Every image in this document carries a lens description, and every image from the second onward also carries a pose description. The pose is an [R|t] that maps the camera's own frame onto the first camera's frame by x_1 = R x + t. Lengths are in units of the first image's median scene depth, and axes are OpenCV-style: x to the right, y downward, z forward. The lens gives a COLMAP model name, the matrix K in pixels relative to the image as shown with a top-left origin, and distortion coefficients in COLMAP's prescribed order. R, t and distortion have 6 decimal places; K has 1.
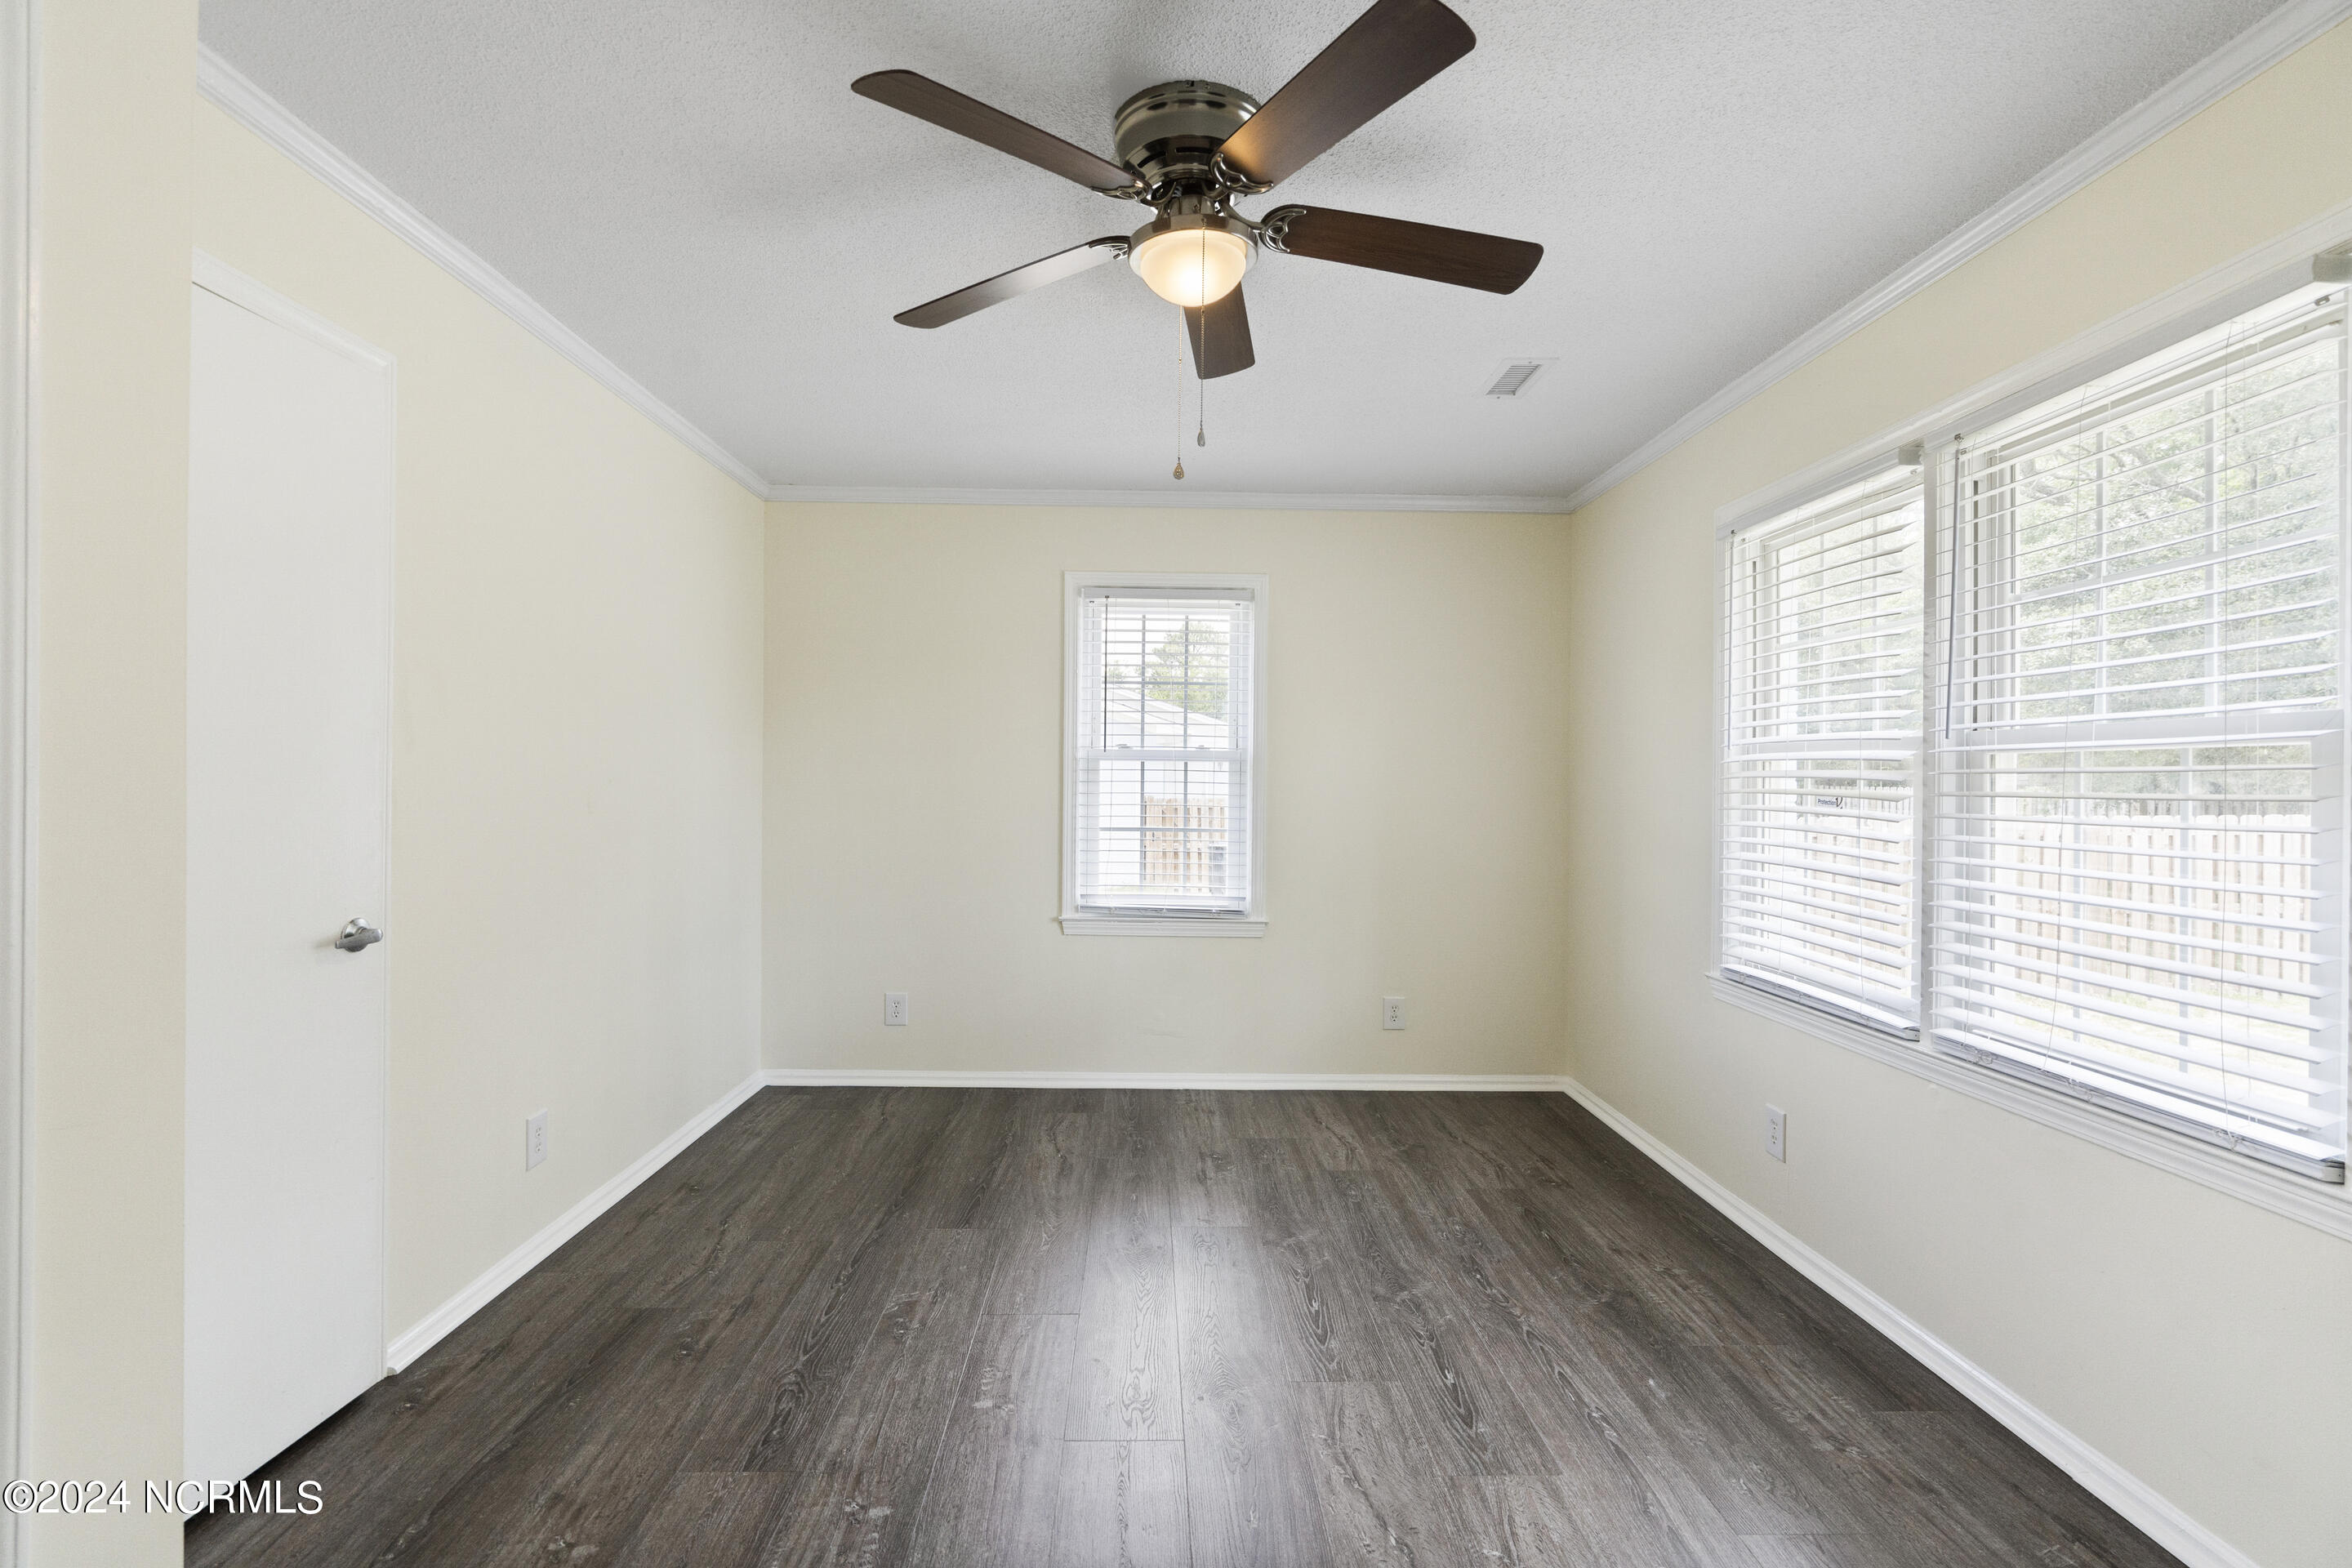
lens RADIAL K [[1063.0, 0, 1189.5], [0, 1063.0, 785.9], [0, 0, 1]] dist [-0.000557, 0.000289]
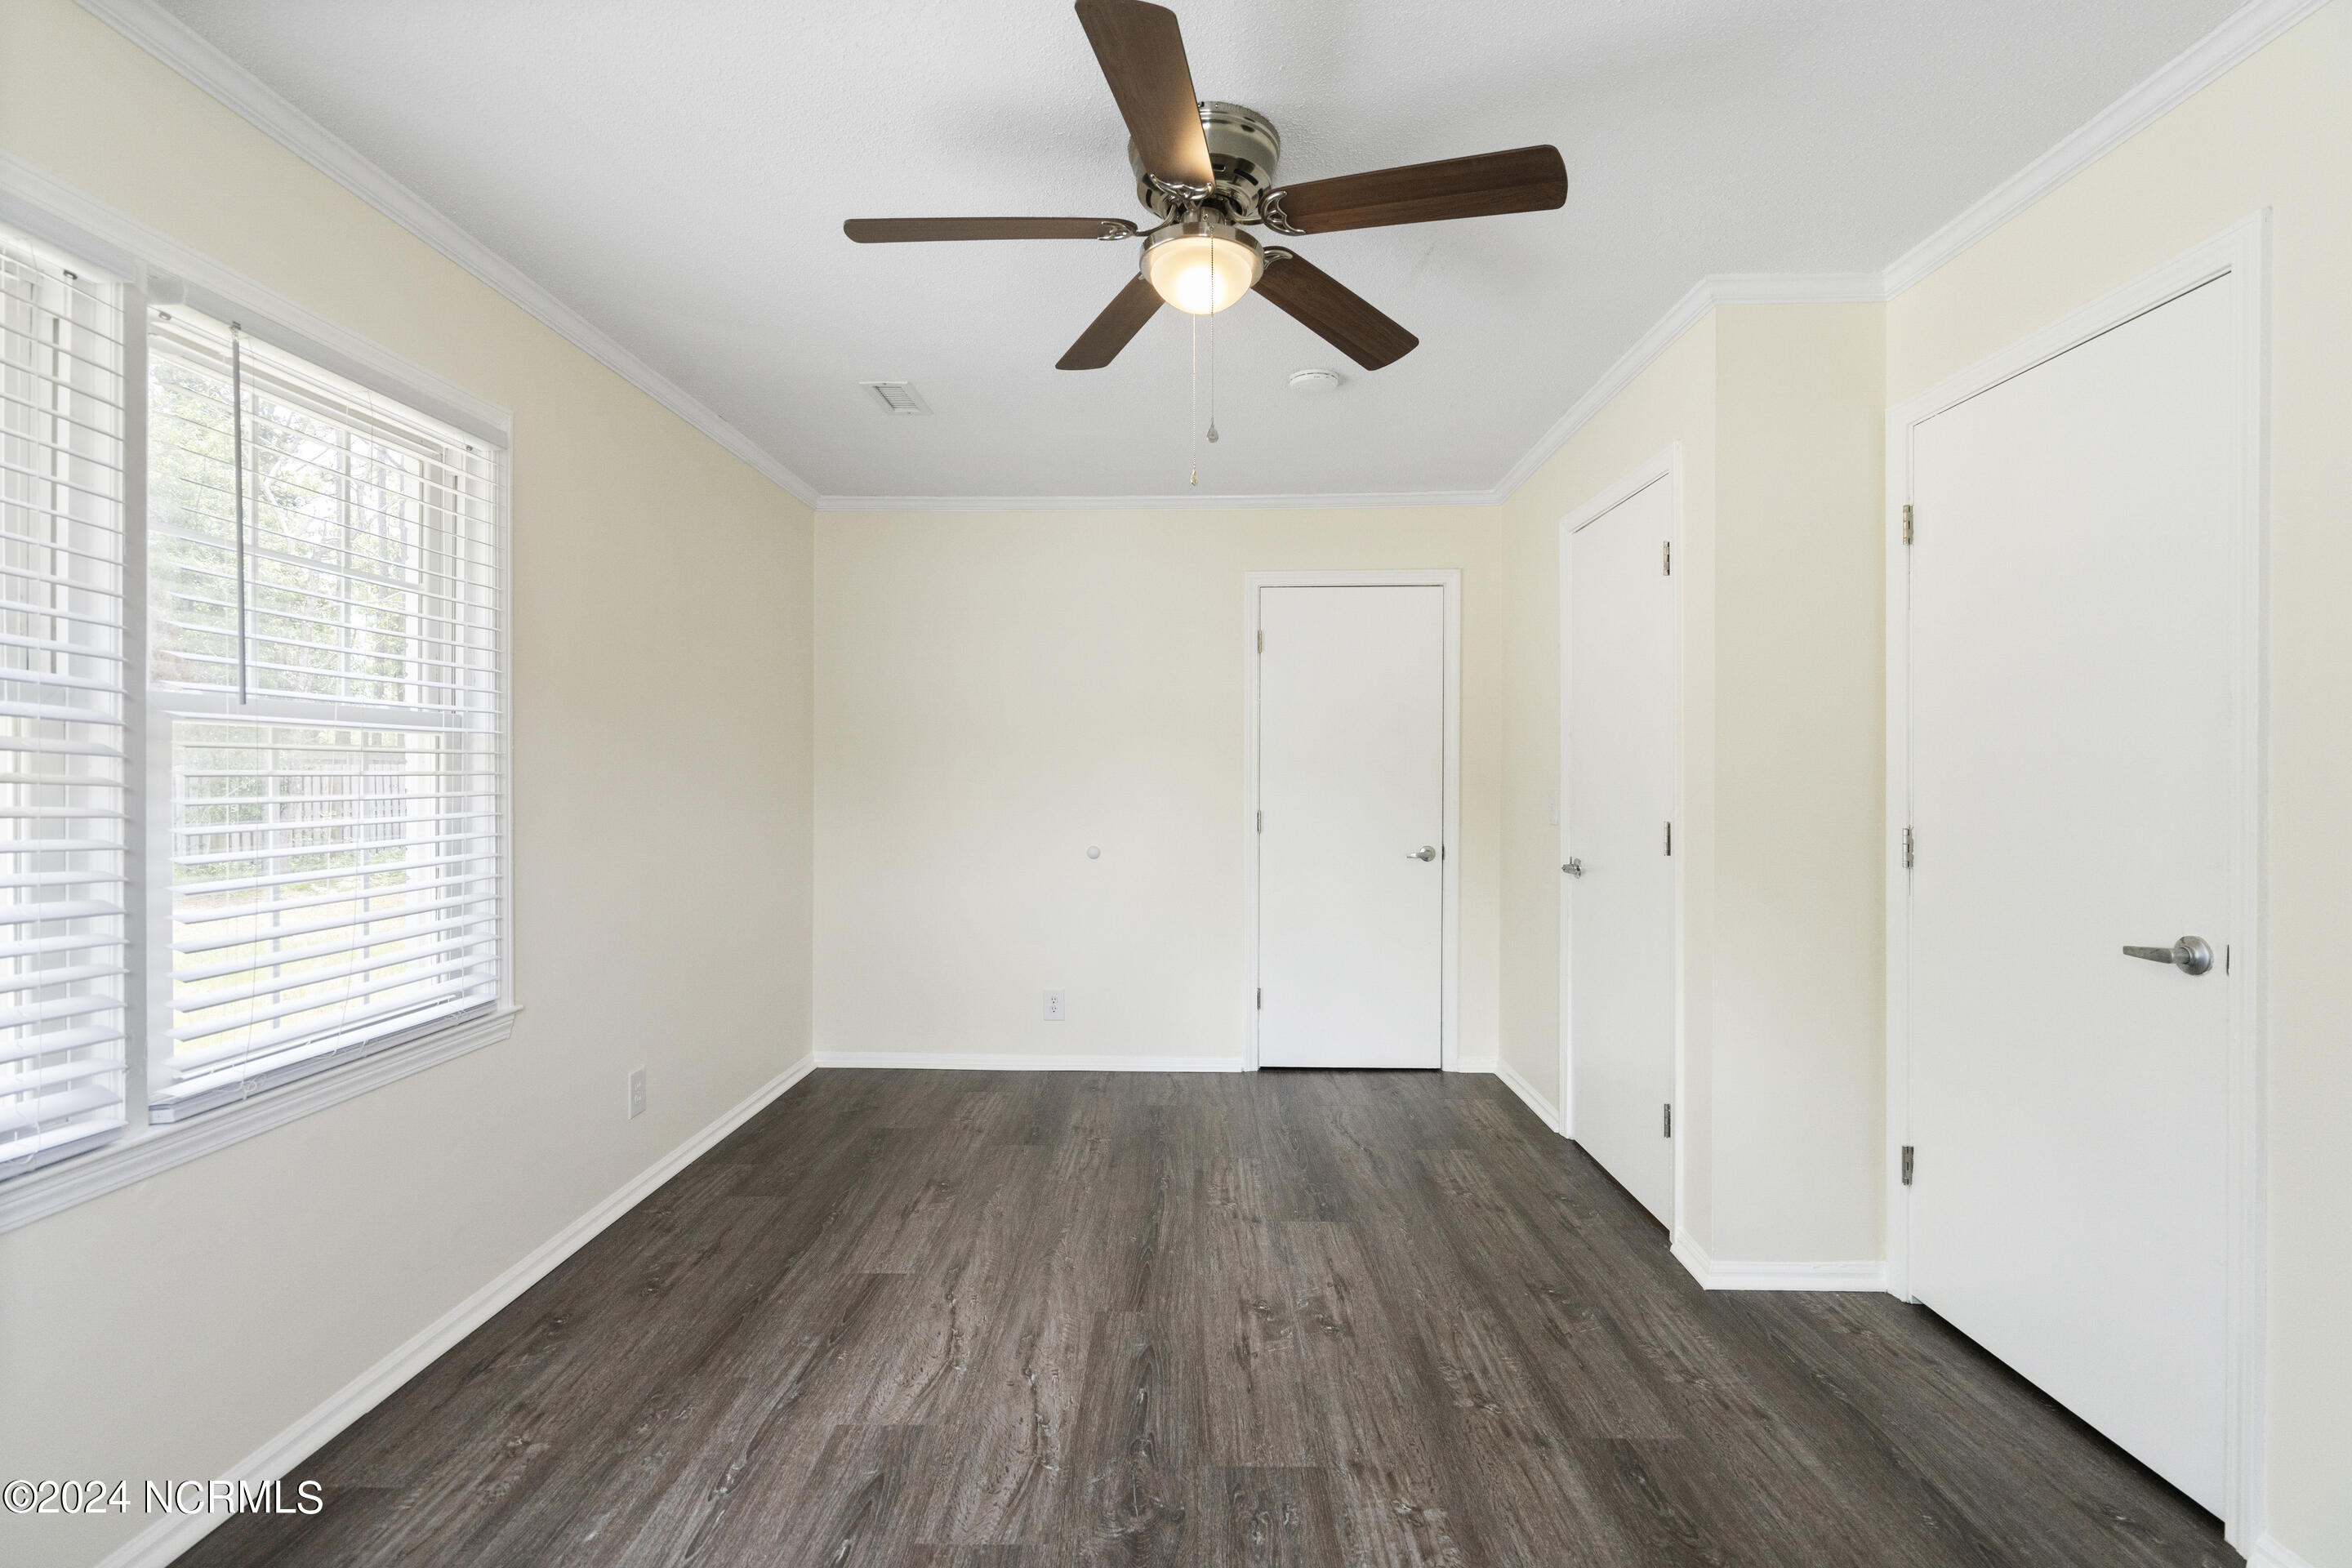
lens RADIAL K [[1076.1, 0, 1170.7], [0, 1076.1, 778.0], [0, 0, 1]] dist [-0.000138, 0.000167]
pose [[-0.998285, -0.009444, 0.057773, -0.030363], [-0.009014, 0.999930, 0.007700, -0.001496], [-0.057842, 0.007166, -0.998300, 1.915807]]
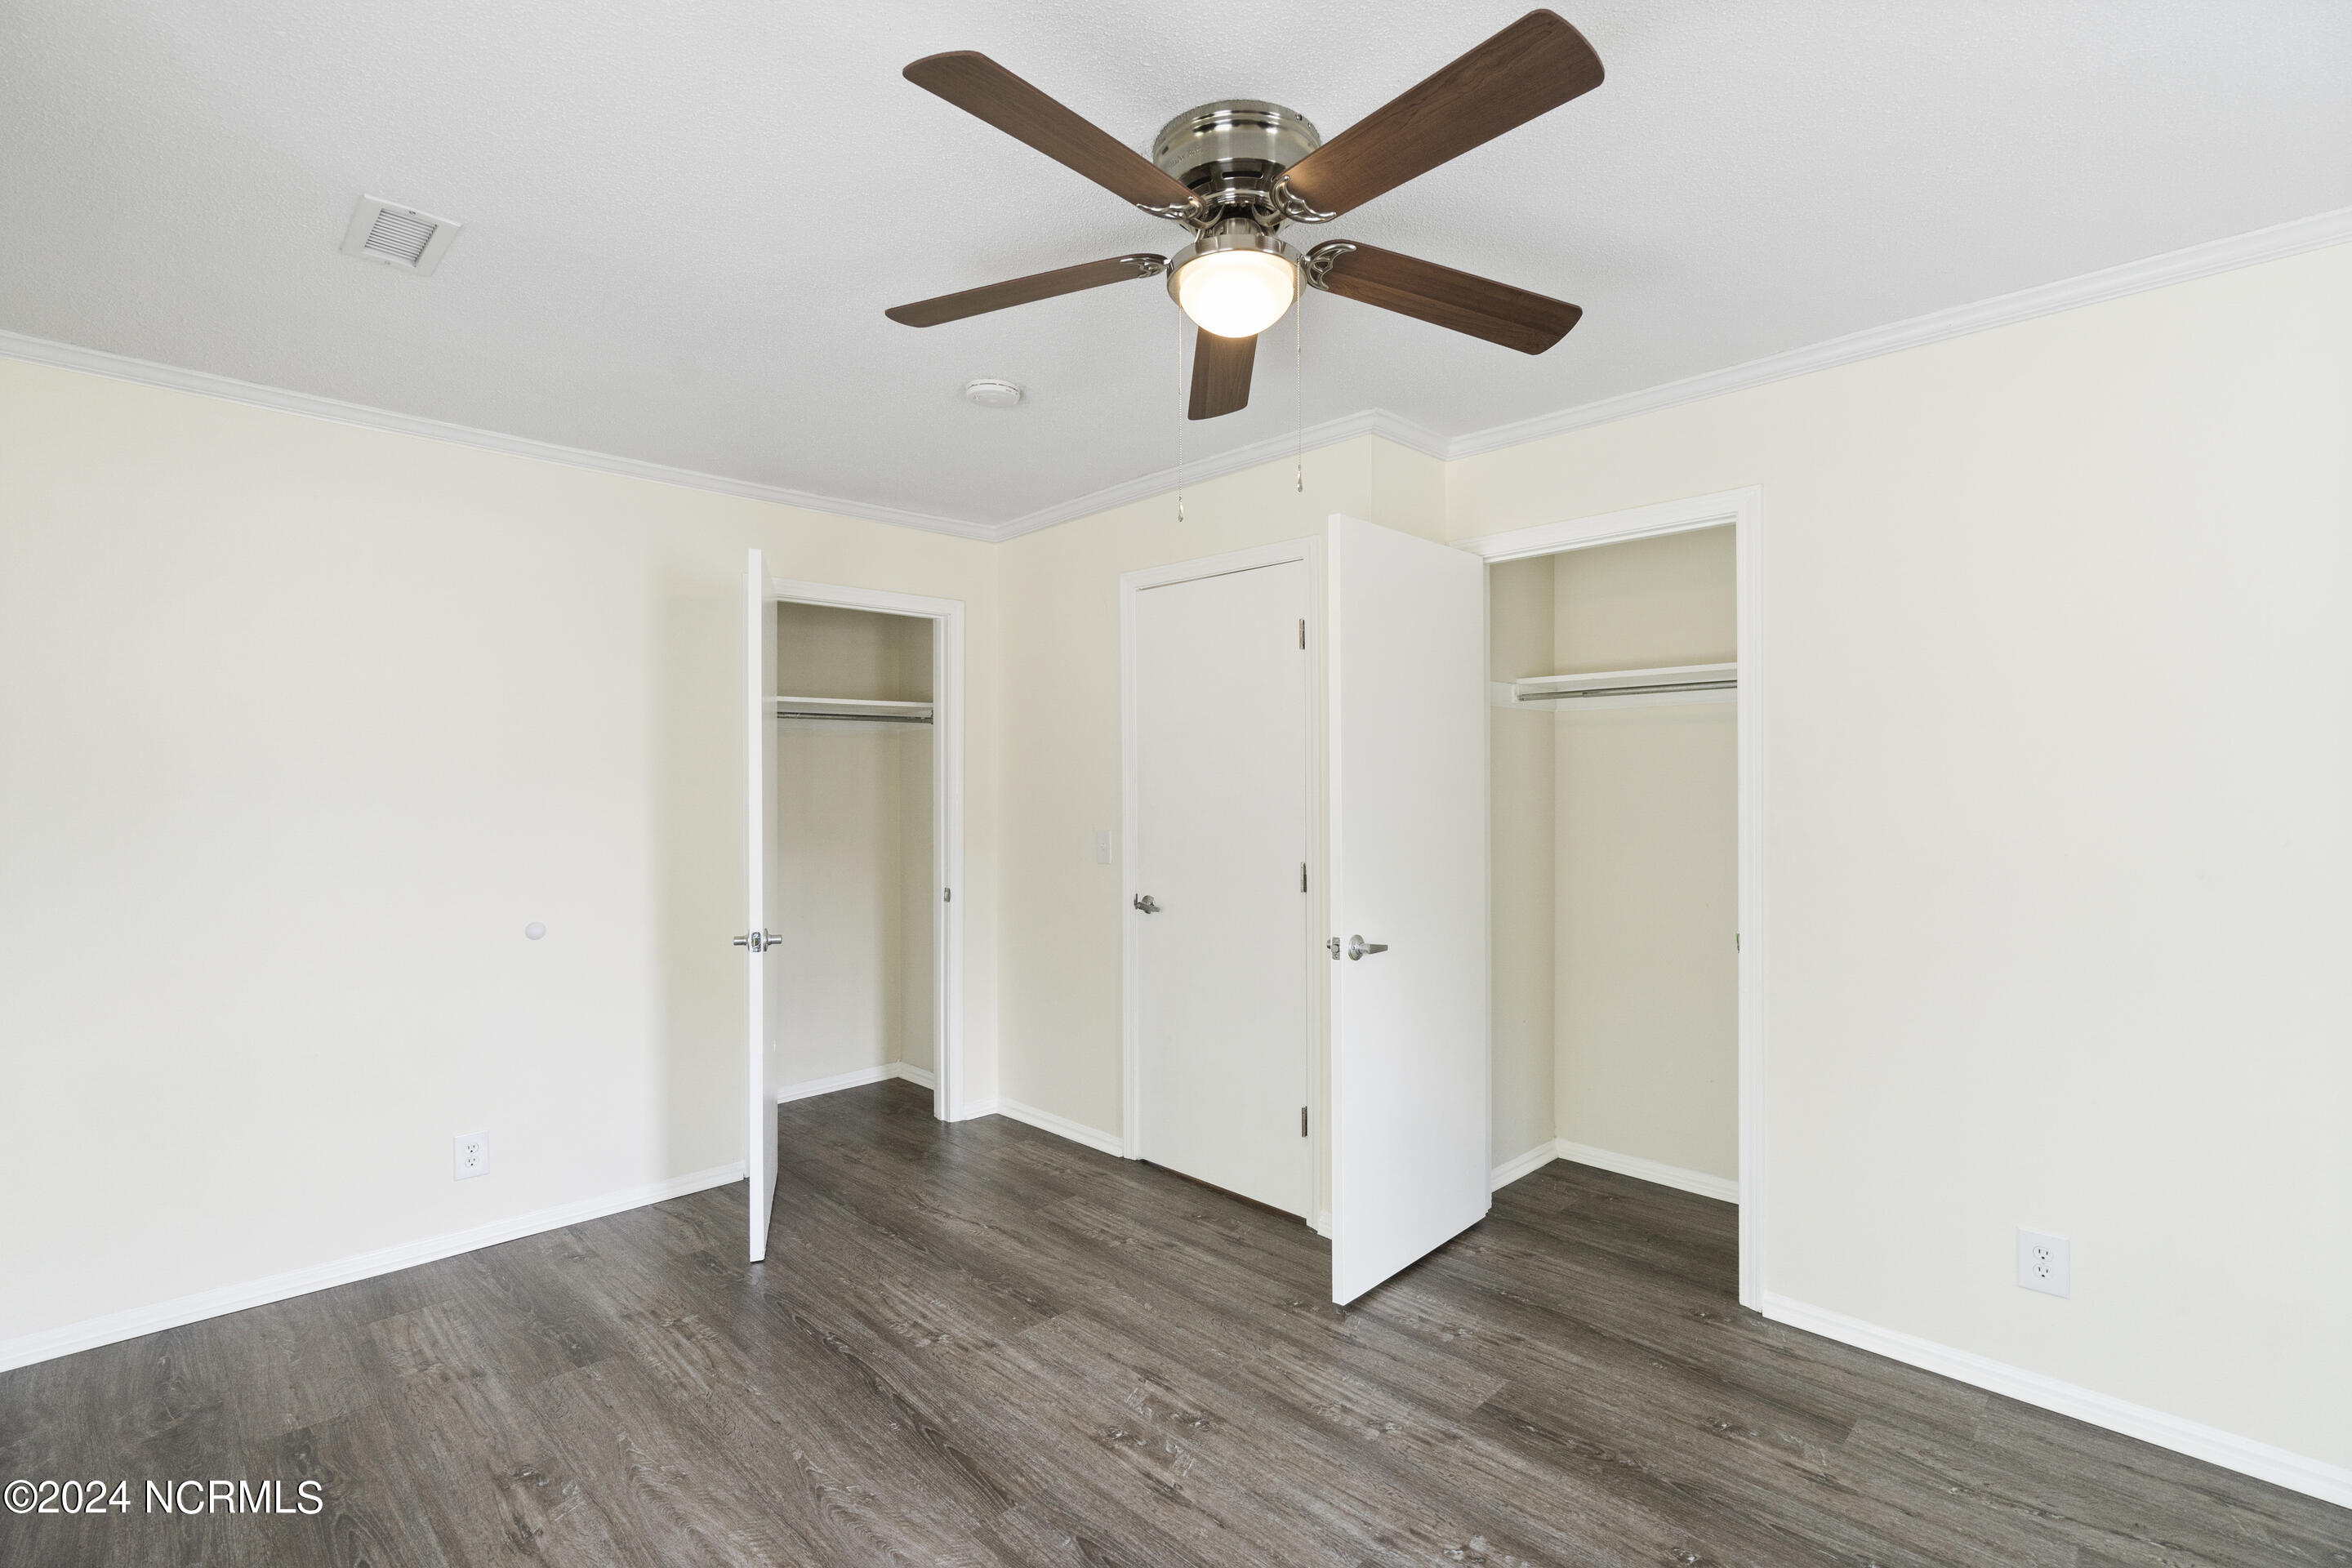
lens RADIAL K [[1063.0, 0, 1189.5], [0, 1063.0, 785.9], [0, 0, 1]] dist [-0.000557, 0.000289]
pose [[-0.729123, -0.011610, -0.684284, 0.616489], [-0.012150, 0.999918, -0.004018, -0.046126], [0.684274, 0.005384, -0.729205, 1.531108]]
